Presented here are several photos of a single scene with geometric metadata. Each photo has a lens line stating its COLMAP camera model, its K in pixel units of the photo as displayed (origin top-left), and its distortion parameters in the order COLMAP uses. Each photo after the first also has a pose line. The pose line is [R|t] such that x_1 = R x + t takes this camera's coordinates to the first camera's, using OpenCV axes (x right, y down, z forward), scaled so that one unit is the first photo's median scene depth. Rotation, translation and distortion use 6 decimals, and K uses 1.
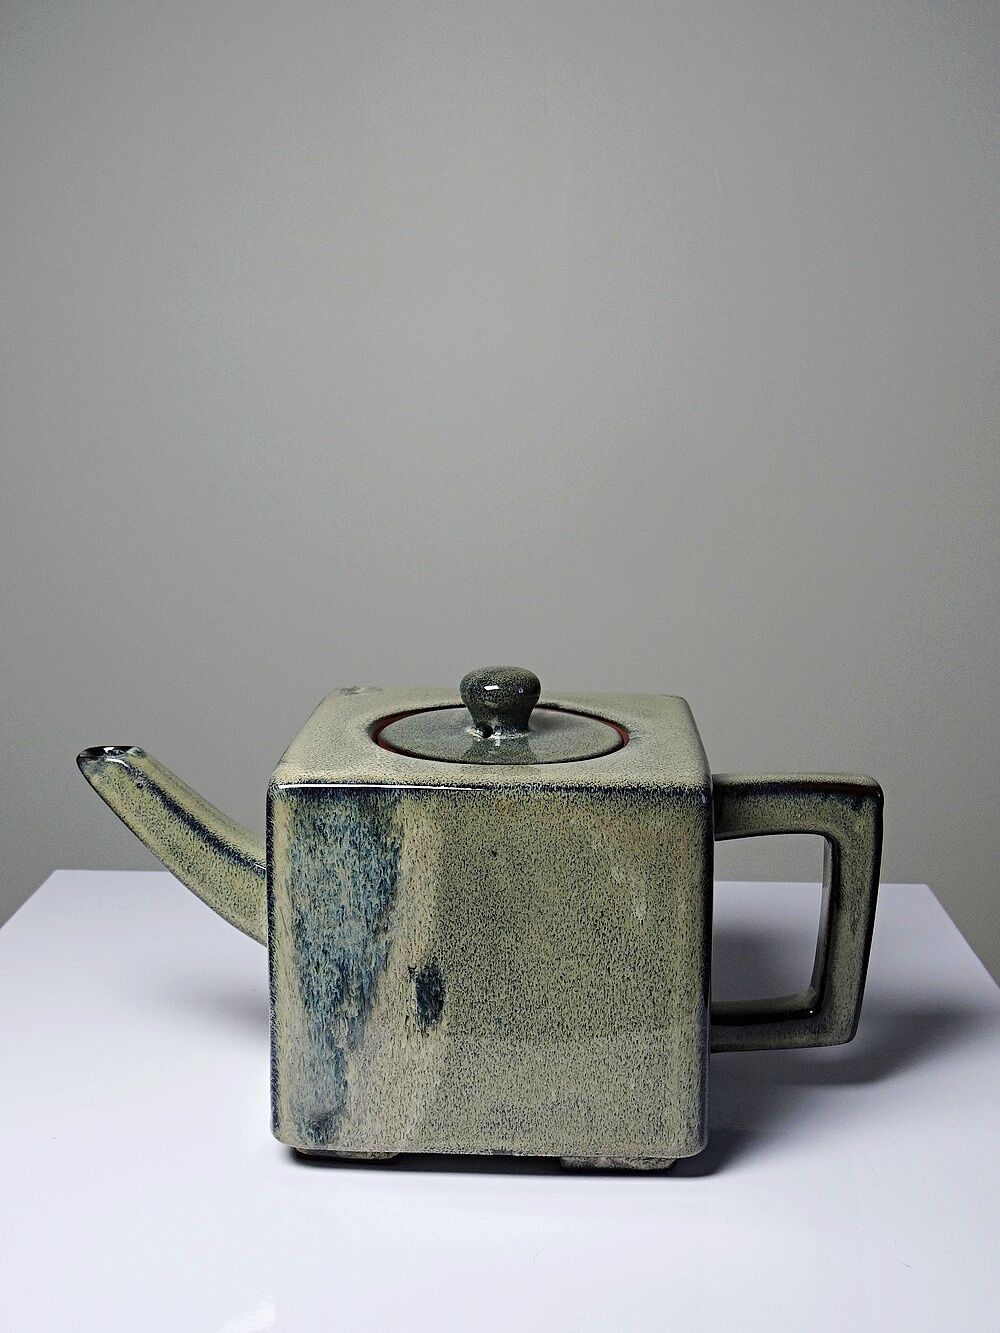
lens RADIAL K [[1645.4, 0, 495.8], [0, 1645.4, 661.2], [0, 0, 1]] dist [-0.029993, 0.000000]
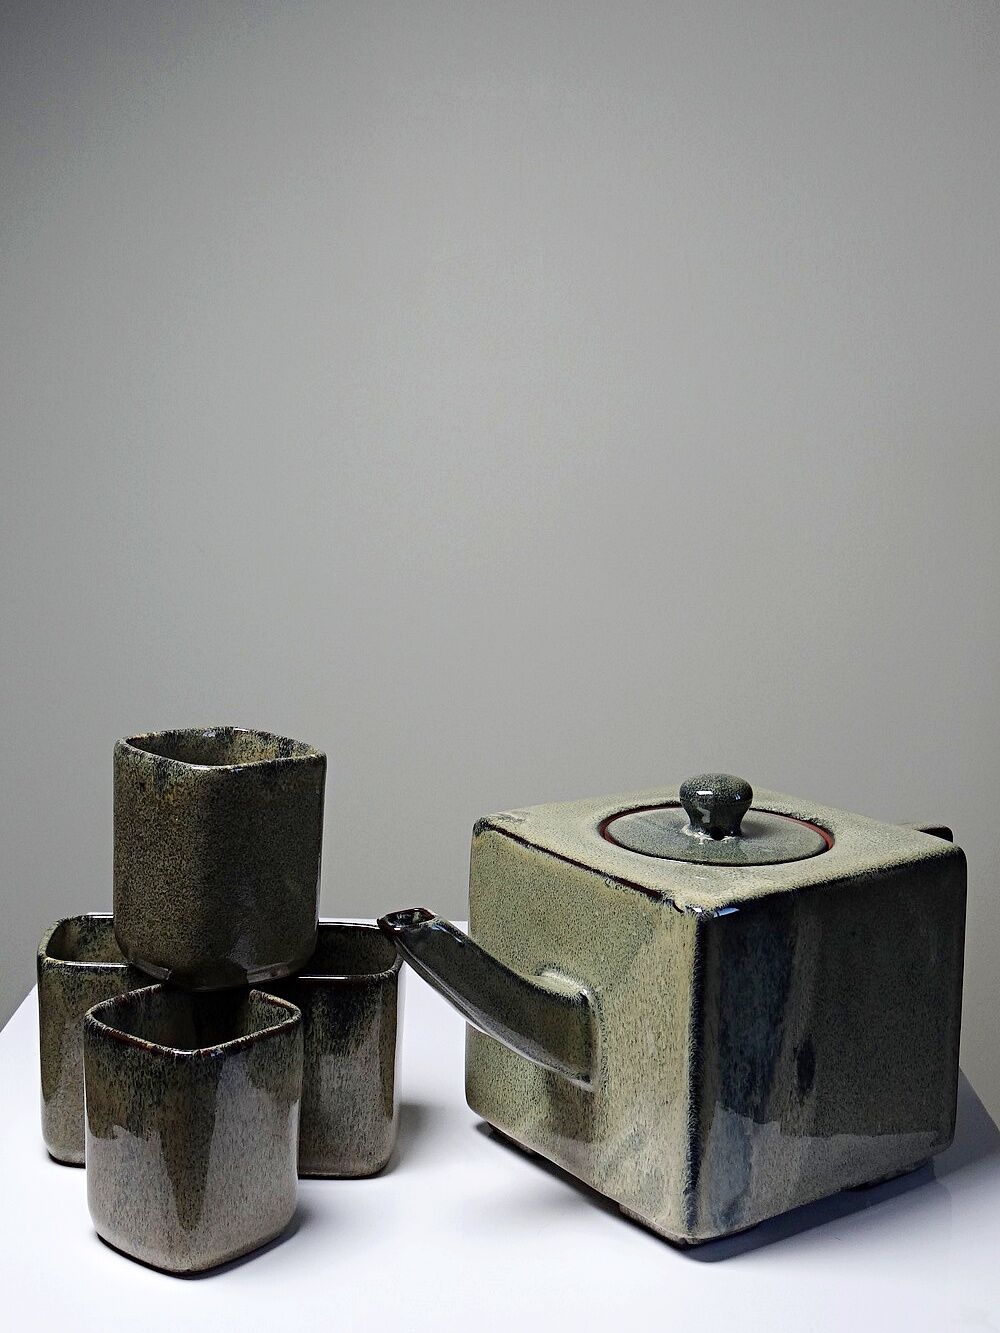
lens RADIAL K [[1645.4, 0, 492.4], [0, 1645.4, 670.7], [0, 0, 1]] dist [-0.029993, 0.000000]
pose [[0.807739, -0.101906, 0.580665, -0.851683], [0.118325, 0.992928, 0.009660, -0.109941], [-0.577543, 0.060904, 0.814085, 0.172227]]
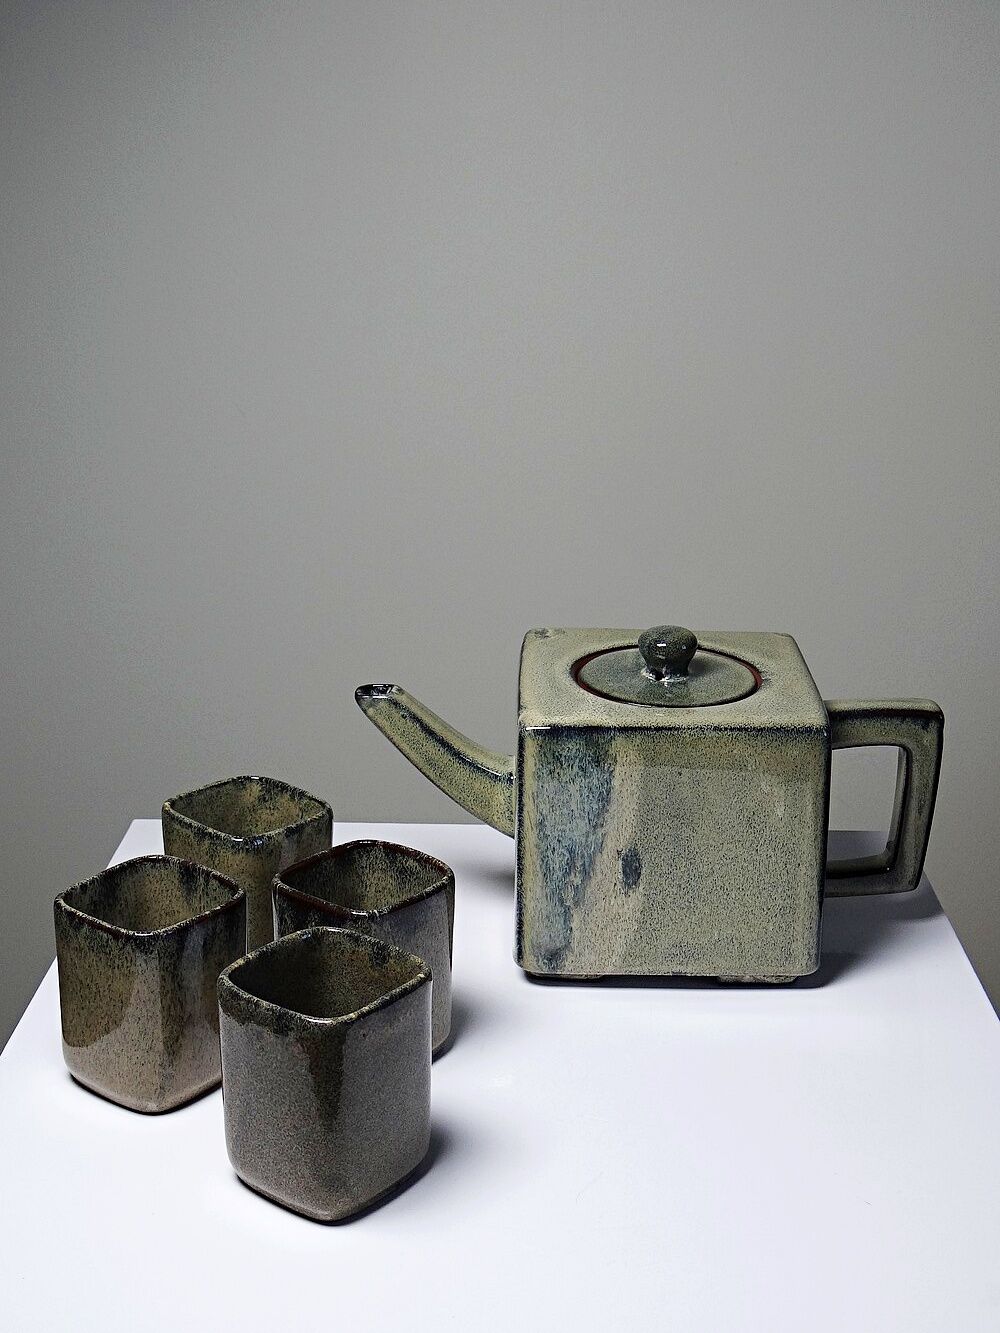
lens RADIAL K [[1645.4, 0, 499.4], [0, 1645.4, 663.0], [0, 0, 1]] dist [-0.029993, 0.000000]
pose [[0.999882, -0.012458, 0.009026, -0.165067], [0.011153, 0.991118, 0.132518, -0.165697], [-0.010597, -0.132402, 0.991140, -0.396039]]
